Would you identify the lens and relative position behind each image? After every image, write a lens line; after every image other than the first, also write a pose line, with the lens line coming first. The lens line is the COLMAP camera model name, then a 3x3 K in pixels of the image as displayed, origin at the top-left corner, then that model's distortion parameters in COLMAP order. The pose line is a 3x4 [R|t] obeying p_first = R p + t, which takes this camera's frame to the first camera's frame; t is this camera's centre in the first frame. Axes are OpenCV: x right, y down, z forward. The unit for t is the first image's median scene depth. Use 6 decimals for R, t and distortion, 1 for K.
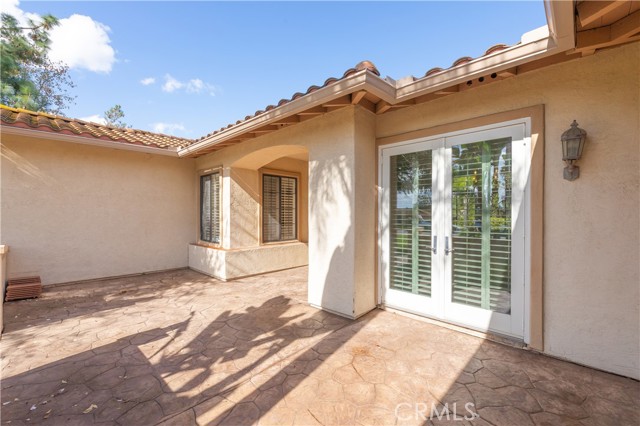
lens RADIAL K [[273.7, 0, 319.2], [0, 273.7, 215.0], [0, 0, 1]] dist [-0.006253, -0.000455]
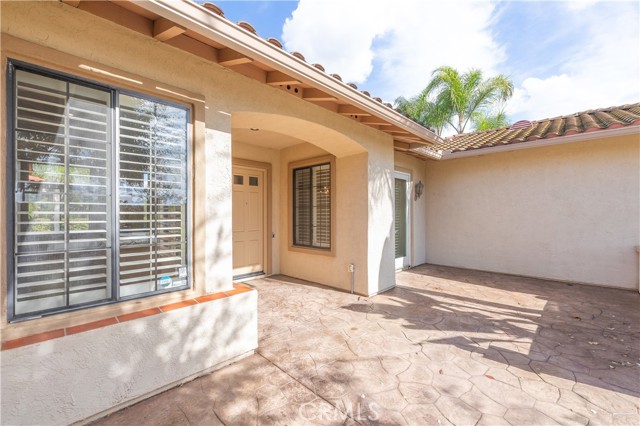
lens RADIAL K [[273.7, 0, 317.7], [0, 273.7, 212.7], [0, 0, 1]] dist [-0.006253, -0.000455]
pose [[0.003787, 0.002141, 0.999991, -1.308554], [0.008168, 0.999964, -0.002172, -0.003696], [-0.999959, 0.008176, 0.003769, 1.399857]]
